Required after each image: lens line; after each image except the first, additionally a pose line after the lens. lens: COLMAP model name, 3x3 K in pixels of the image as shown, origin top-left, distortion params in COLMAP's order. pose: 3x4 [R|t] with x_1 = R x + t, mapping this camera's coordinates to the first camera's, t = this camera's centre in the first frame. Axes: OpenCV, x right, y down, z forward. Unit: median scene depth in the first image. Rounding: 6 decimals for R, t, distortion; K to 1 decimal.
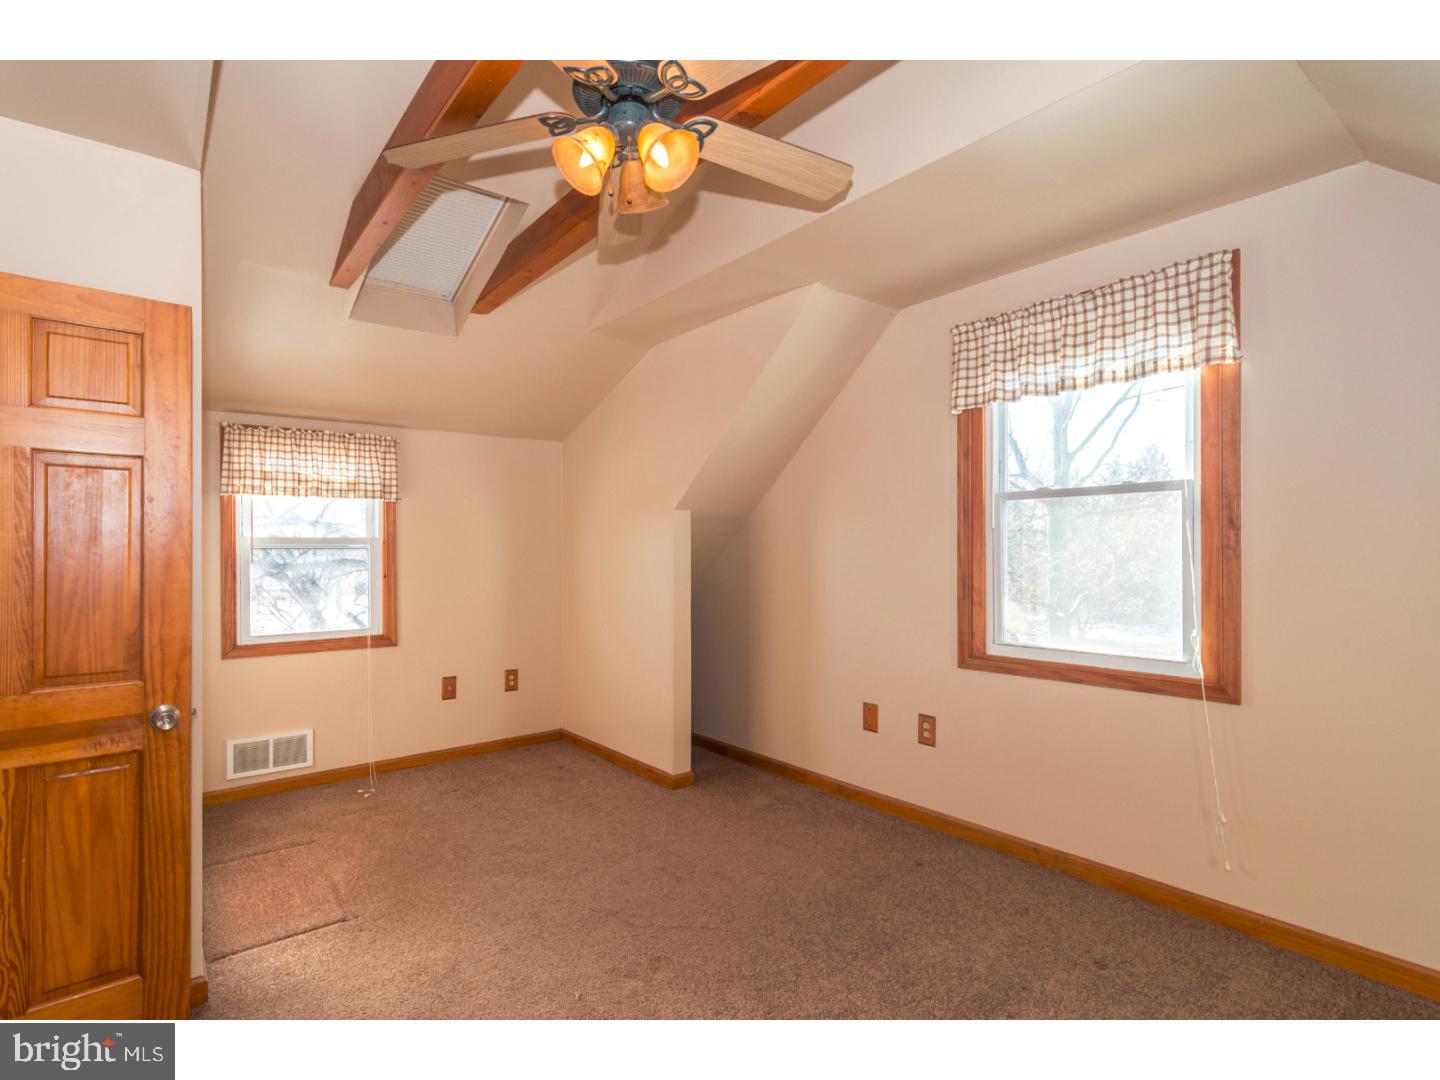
lens RADIAL K [[711.3, 0, 718.5], [0, 711.3, 548.5], [0, 0, 1]] dist [-0.002257, 0.000138]
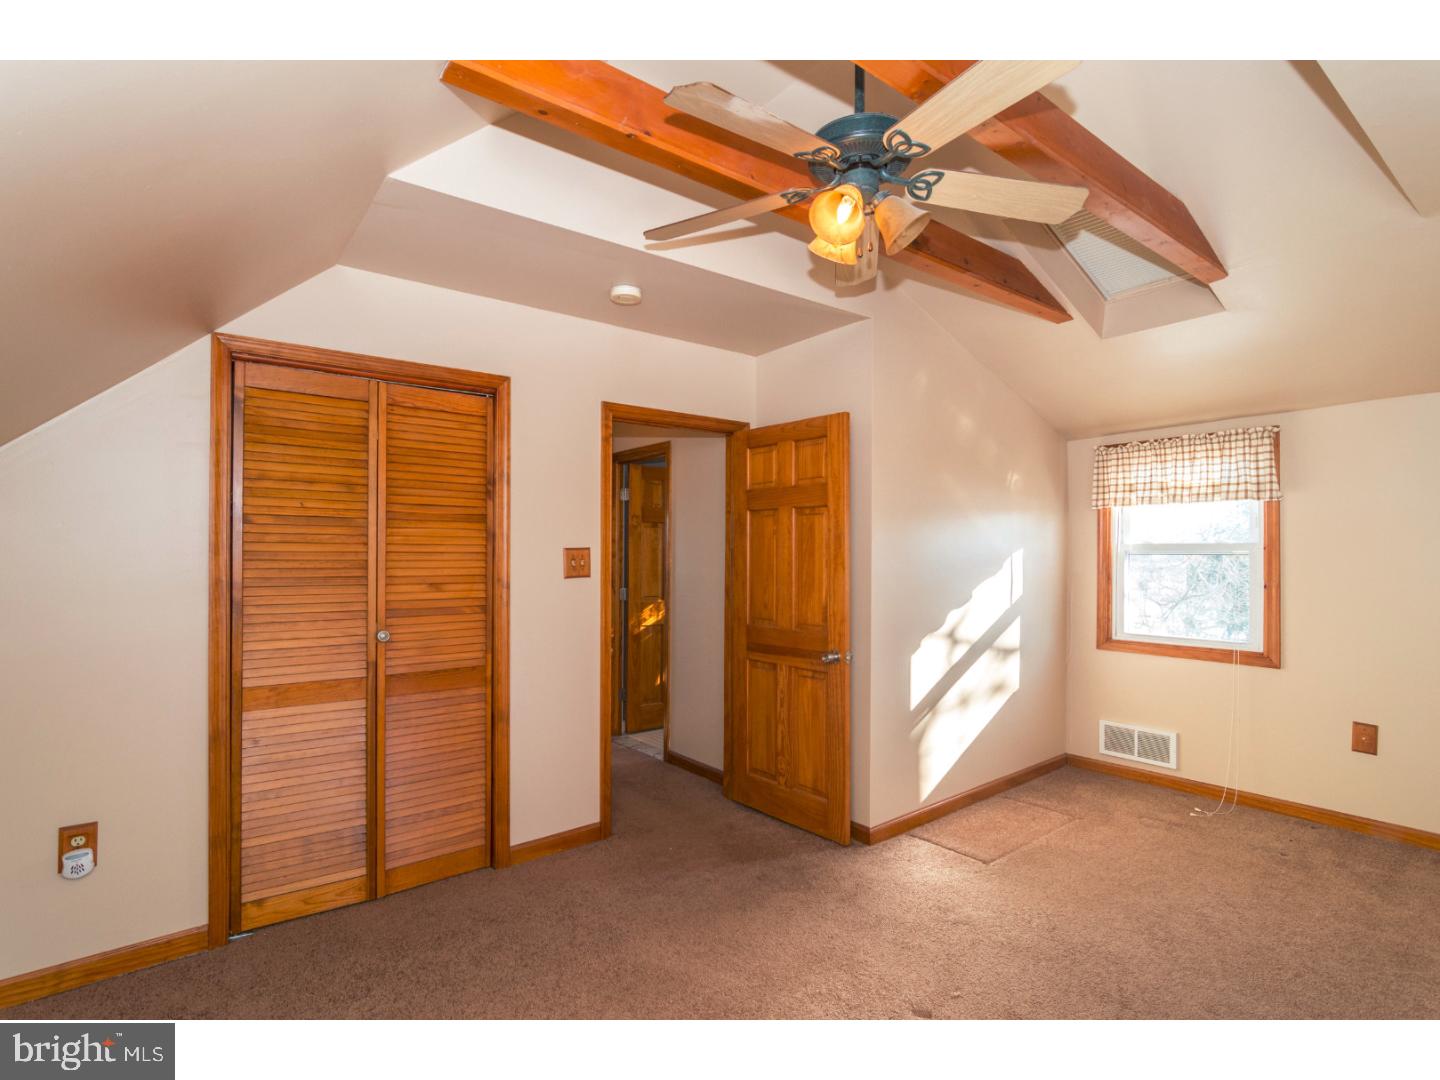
lens RADIAL K [[711.3, 0, 718.5], [0, 711.3, 548.5], [0, 0, 1]] dist [-0.002257, 0.000138]
pose [[-0.019939, -0.001407, -0.999800, 0.456256], [0.002613, 0.999996, -0.001459, -0.008820], [0.999798, -0.002641, -0.019935, 0.374102]]
